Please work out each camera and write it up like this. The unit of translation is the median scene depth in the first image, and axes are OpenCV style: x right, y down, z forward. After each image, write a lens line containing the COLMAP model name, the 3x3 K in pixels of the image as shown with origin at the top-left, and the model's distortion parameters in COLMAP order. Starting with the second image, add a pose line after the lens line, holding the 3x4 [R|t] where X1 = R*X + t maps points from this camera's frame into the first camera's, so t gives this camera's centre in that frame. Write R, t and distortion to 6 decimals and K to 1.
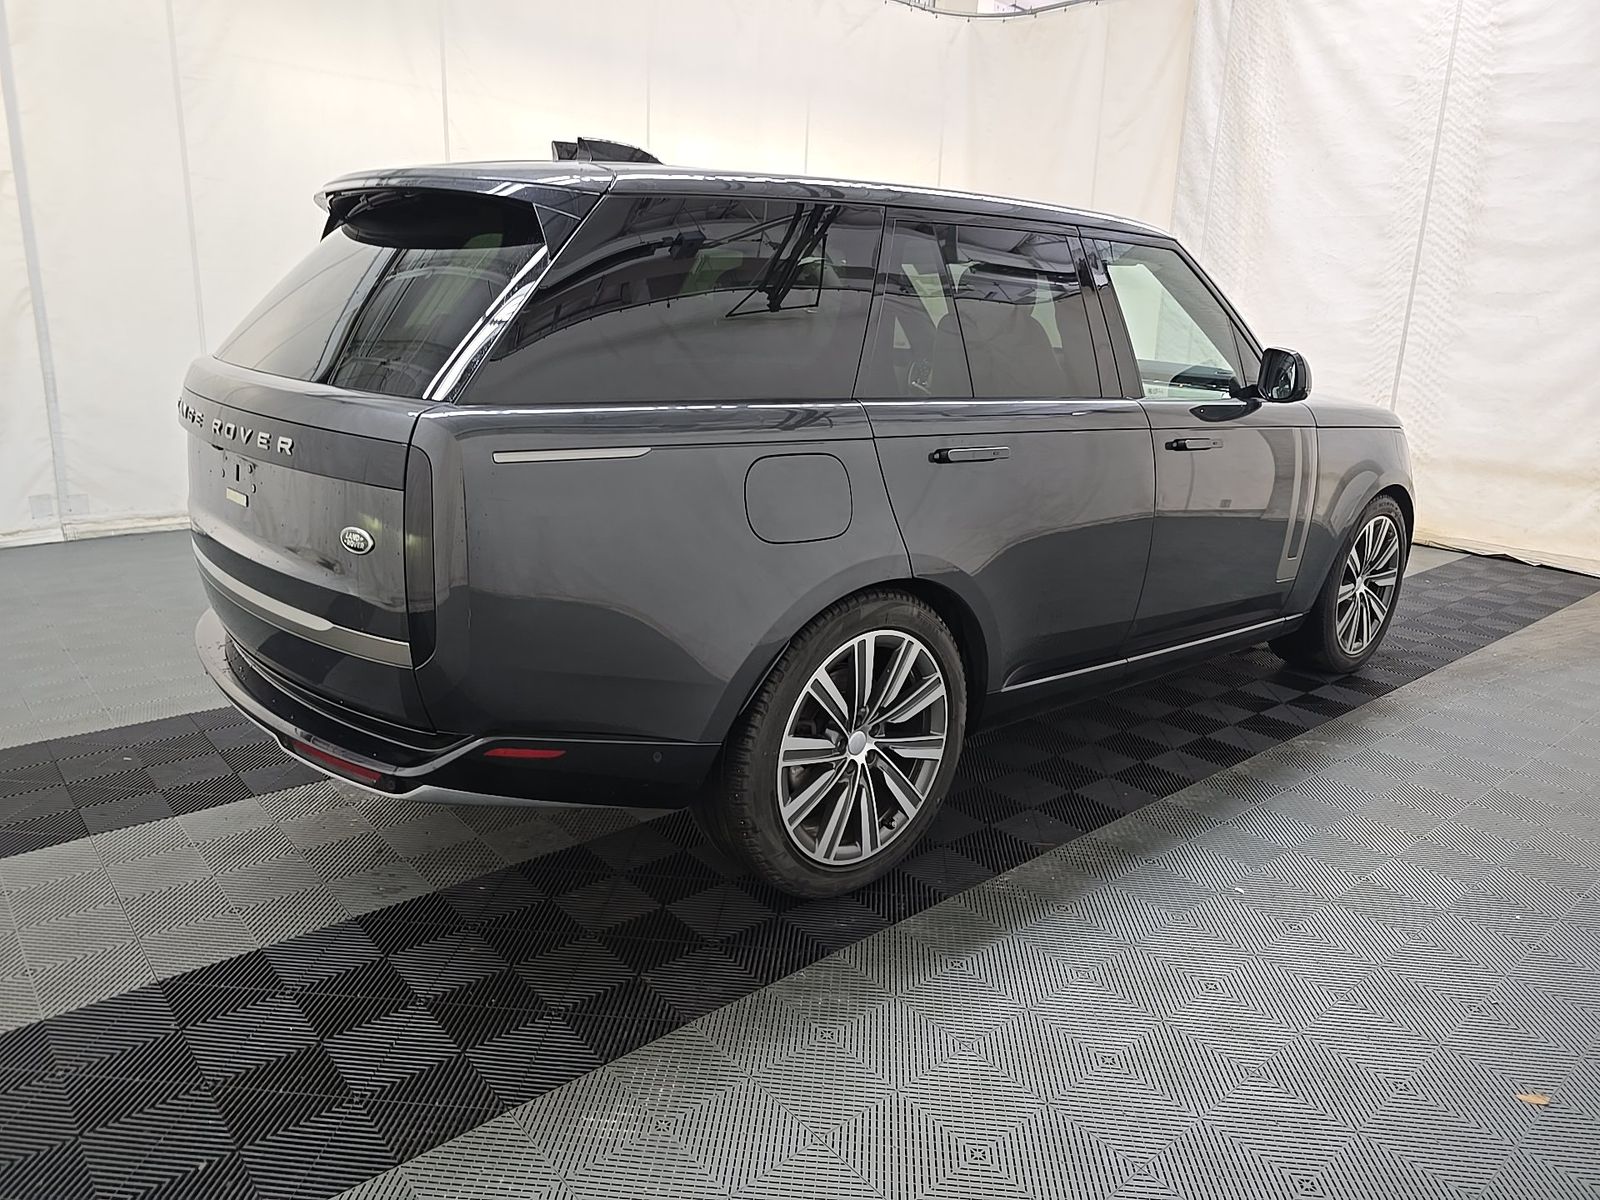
lens RADIAL K [[1045.5, 0, 791.7], [0, 1045.5, 608.1], [0, 0, 1]] dist [-0.002389, -0.009629]
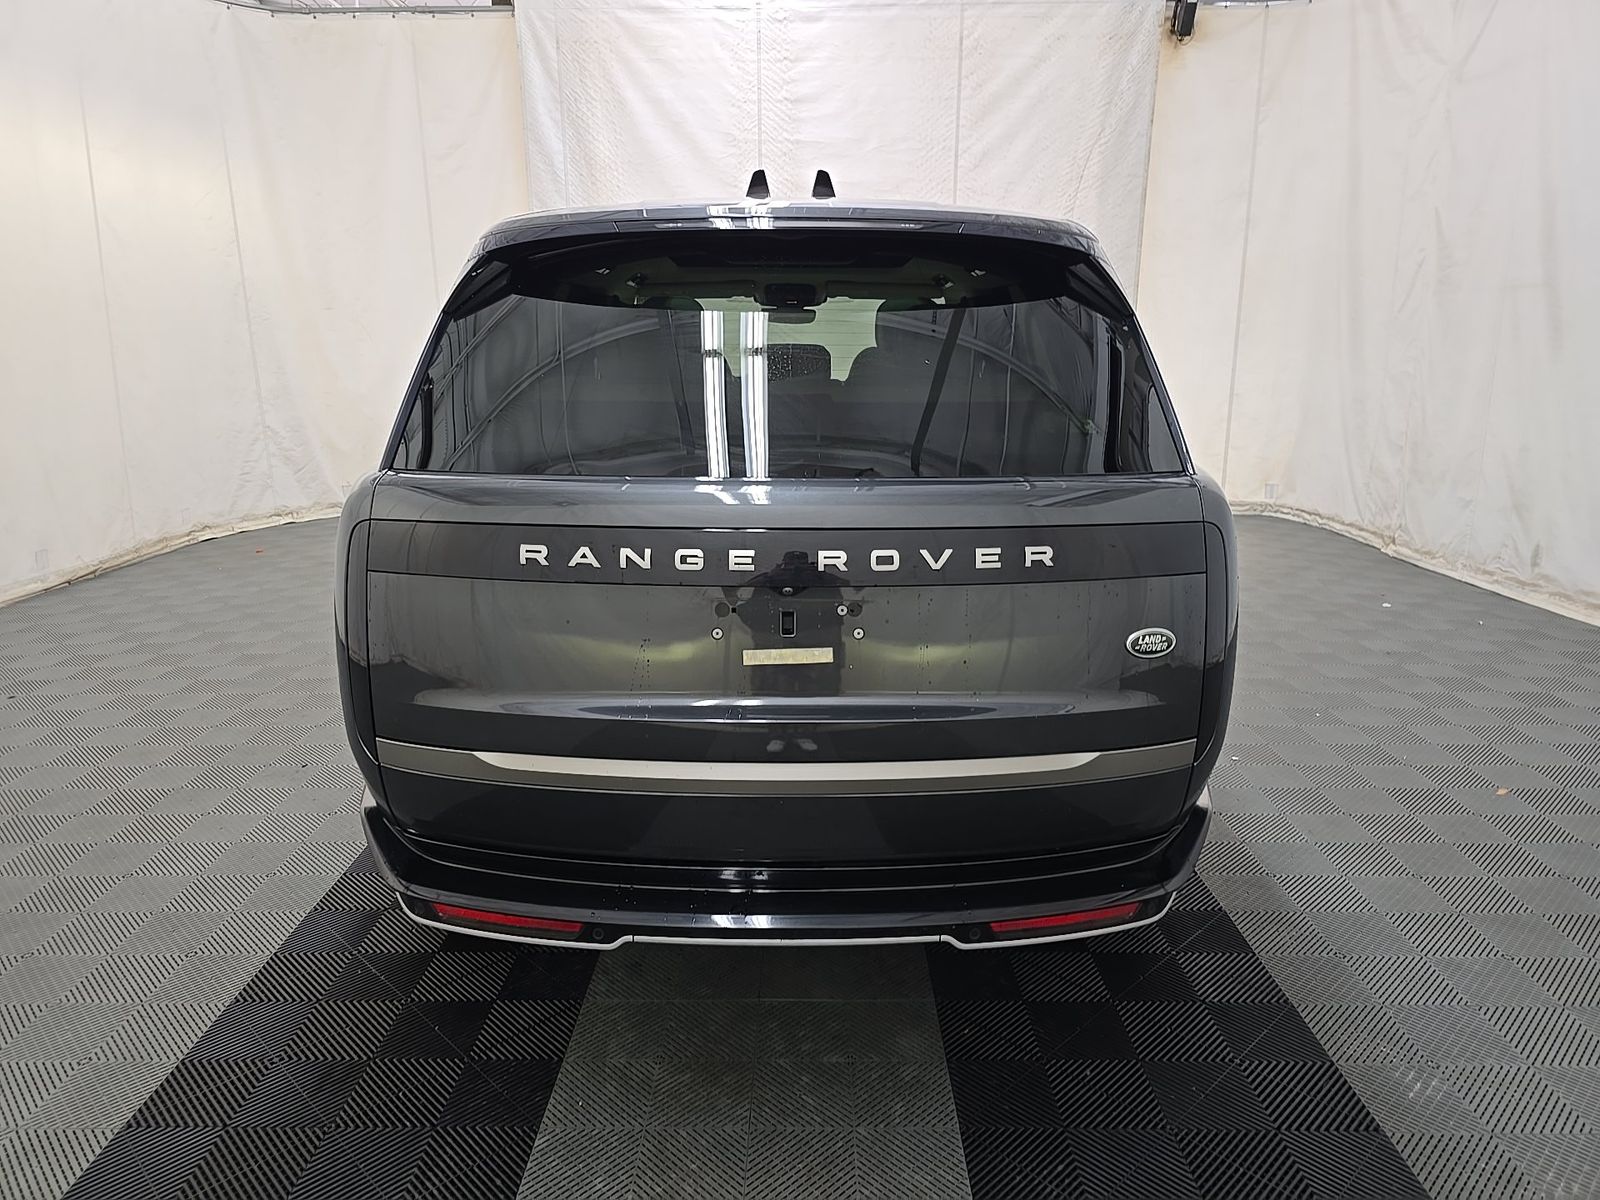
lens RADIAL K [[1072.6, 0, 783.4], [0, 1072.6, 600.0], [0, 0, 1]] dist [0.003020, -0.003298]
pose [[0.660864, -0.212154, 0.719895, -0.359380], [0.232157, 0.969956, 0.072727, -0.067588], [-0.713696, 0.119066, 0.690262, 0.169446]]
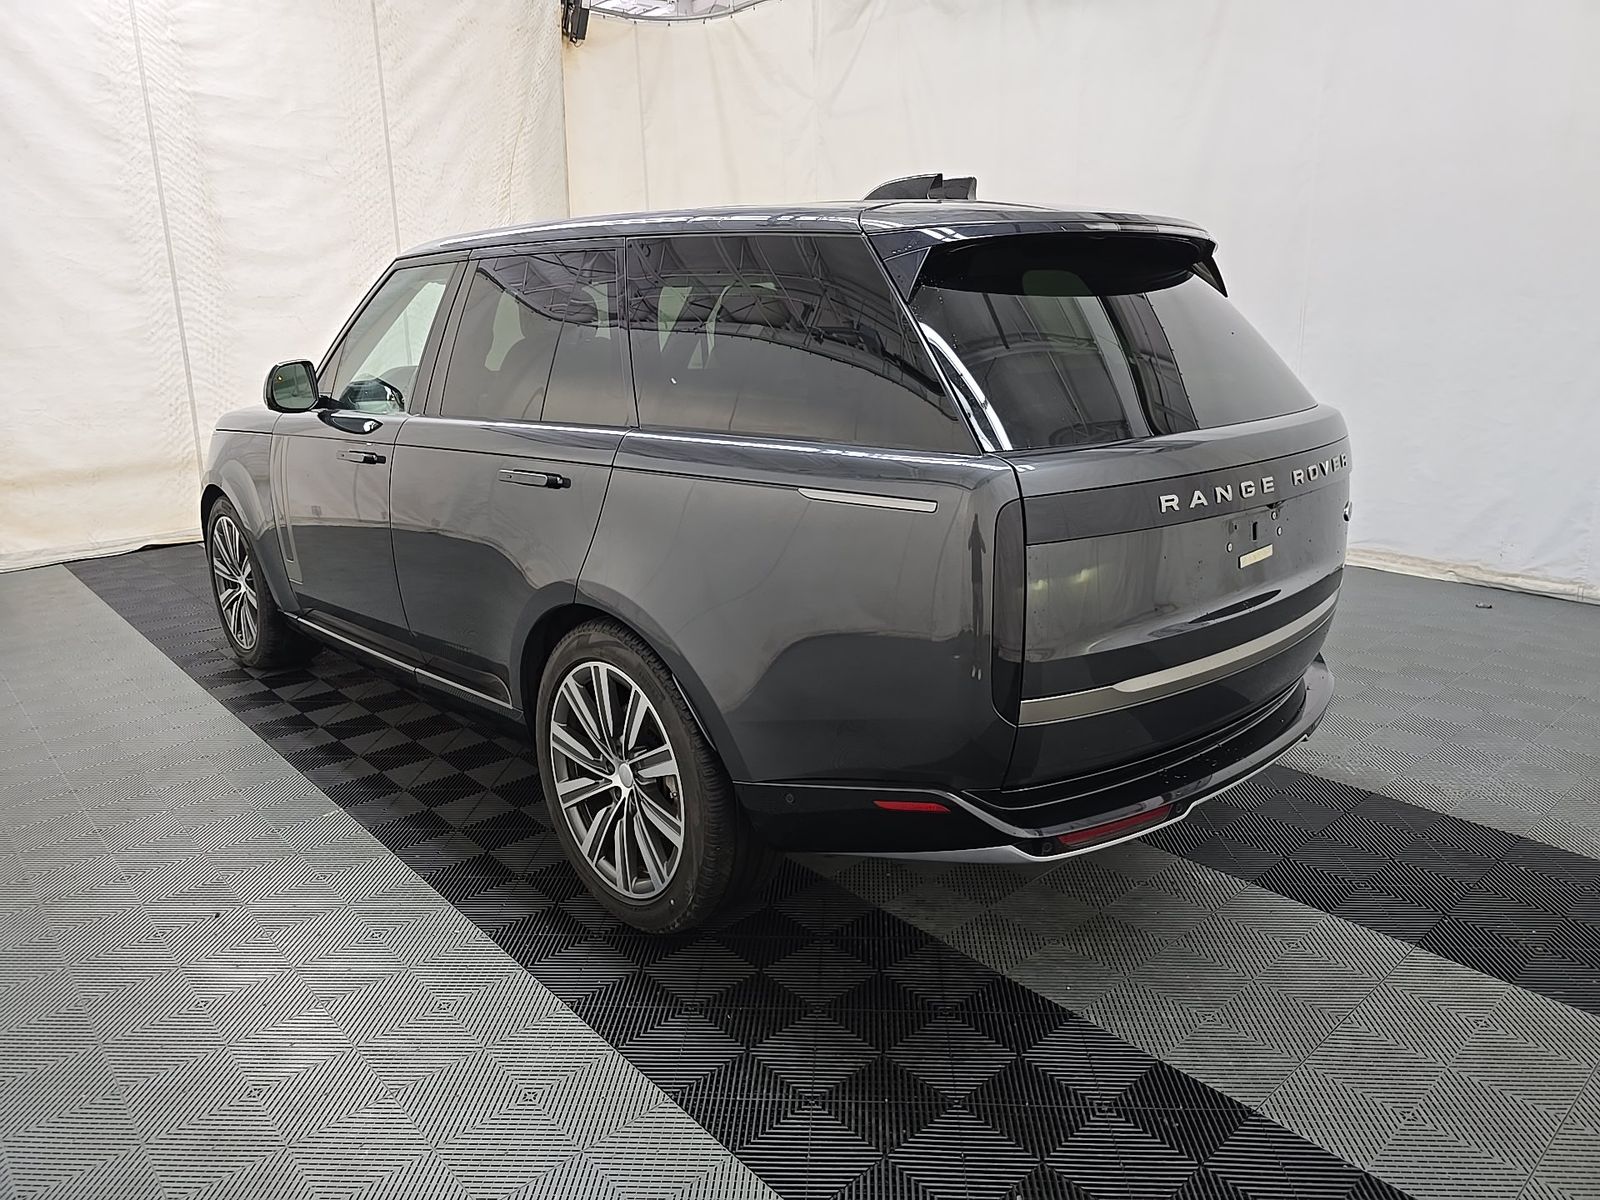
lens RADIAL K [[1067.5, 0, 804.5], [0, 1067.5, 591.7], [0, 0, 1]] dist [0.003212, -0.015219]
pose [[-0.038952, -0.284847, 0.957781, -0.495037], [0.294544, 0.912648, 0.283403, -0.162314], [-0.954844, 0.293148, 0.048350, 0.470214]]
